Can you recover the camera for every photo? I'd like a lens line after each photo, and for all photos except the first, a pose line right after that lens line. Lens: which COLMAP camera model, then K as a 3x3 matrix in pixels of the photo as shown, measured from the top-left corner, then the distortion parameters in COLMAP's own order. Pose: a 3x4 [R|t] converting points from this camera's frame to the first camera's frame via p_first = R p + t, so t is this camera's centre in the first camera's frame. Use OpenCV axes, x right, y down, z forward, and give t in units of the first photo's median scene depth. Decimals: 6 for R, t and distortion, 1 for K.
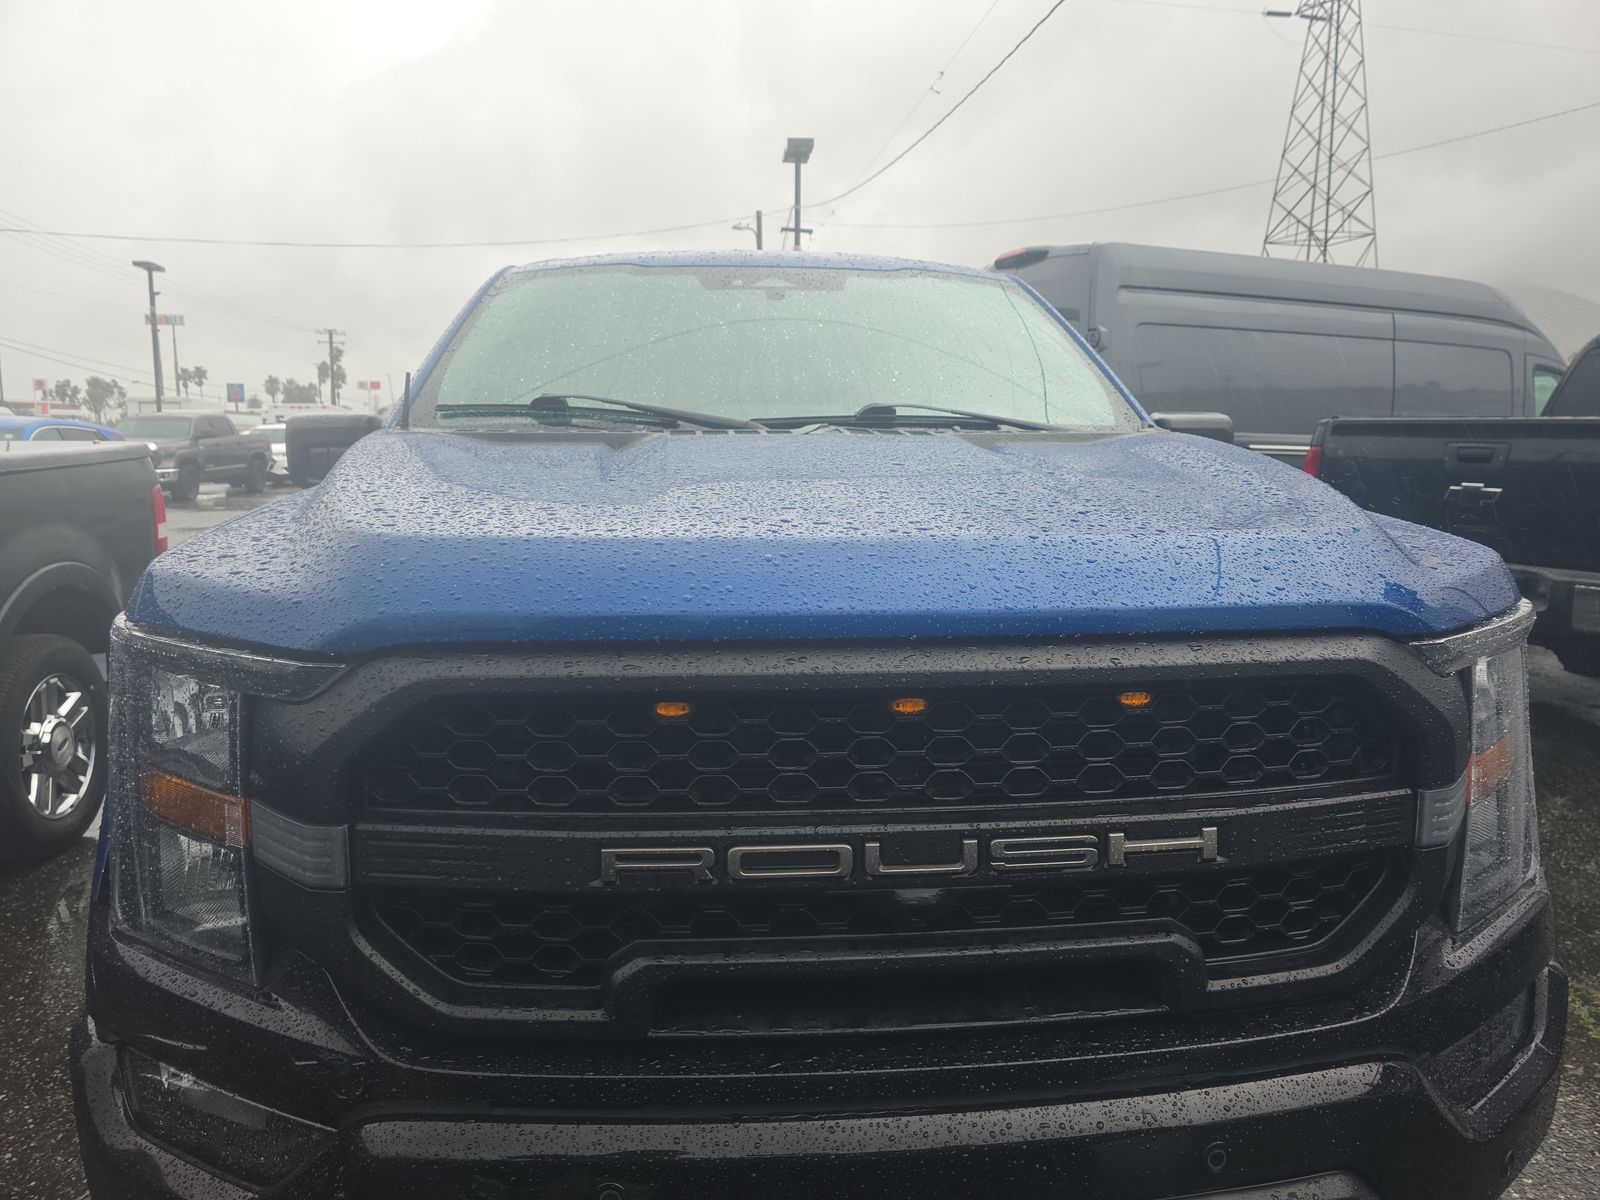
lens RADIAL K [[1078.5, 0, 801.6], [0, 1078.5, 589.6], [0, 0, 1]] dist [0.053077, -0.049221]
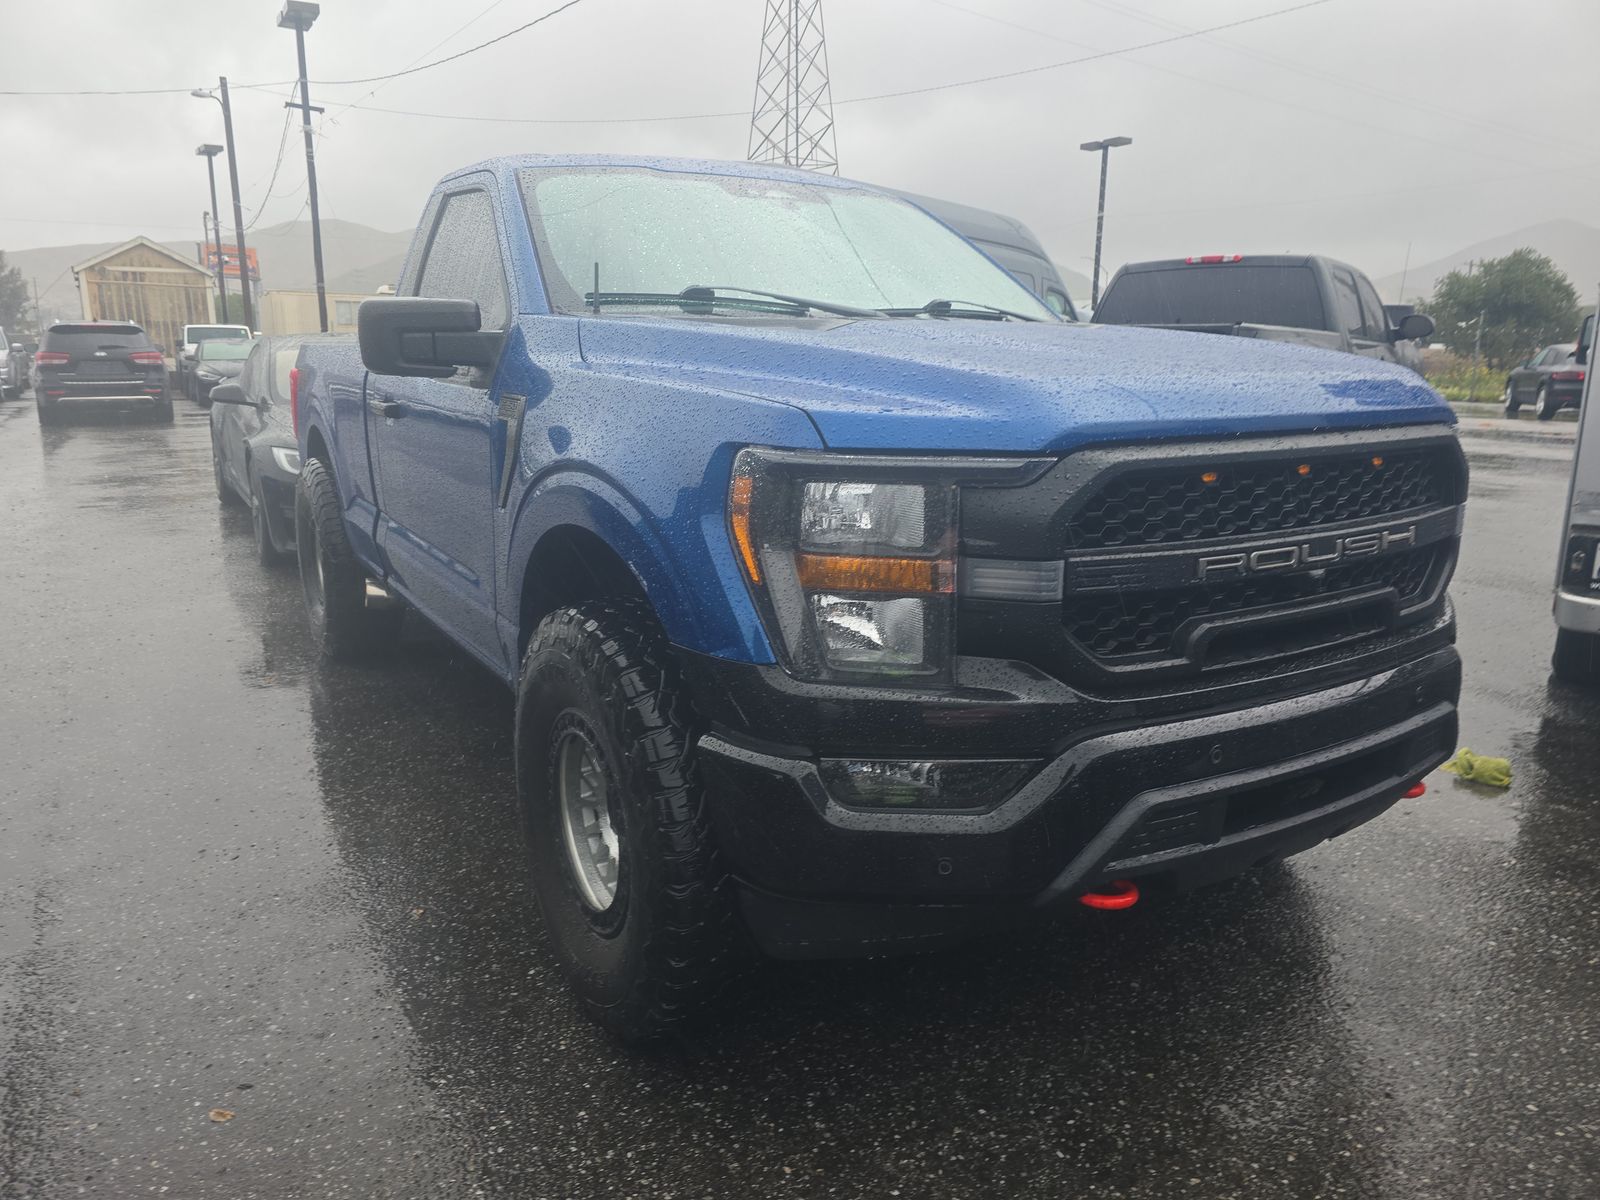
lens RADIAL K [[1078.5, 0, 789.0], [0, 1078.5, 602.7], [0, 0, 1]] dist [0.053077, -0.049221]
pose [[0.895198, -0.099253, 0.434475, -0.698886], [0.059672, 0.992801, 0.103850, 0.043586], [-0.441655, -0.067040, 0.894677, -0.109802]]
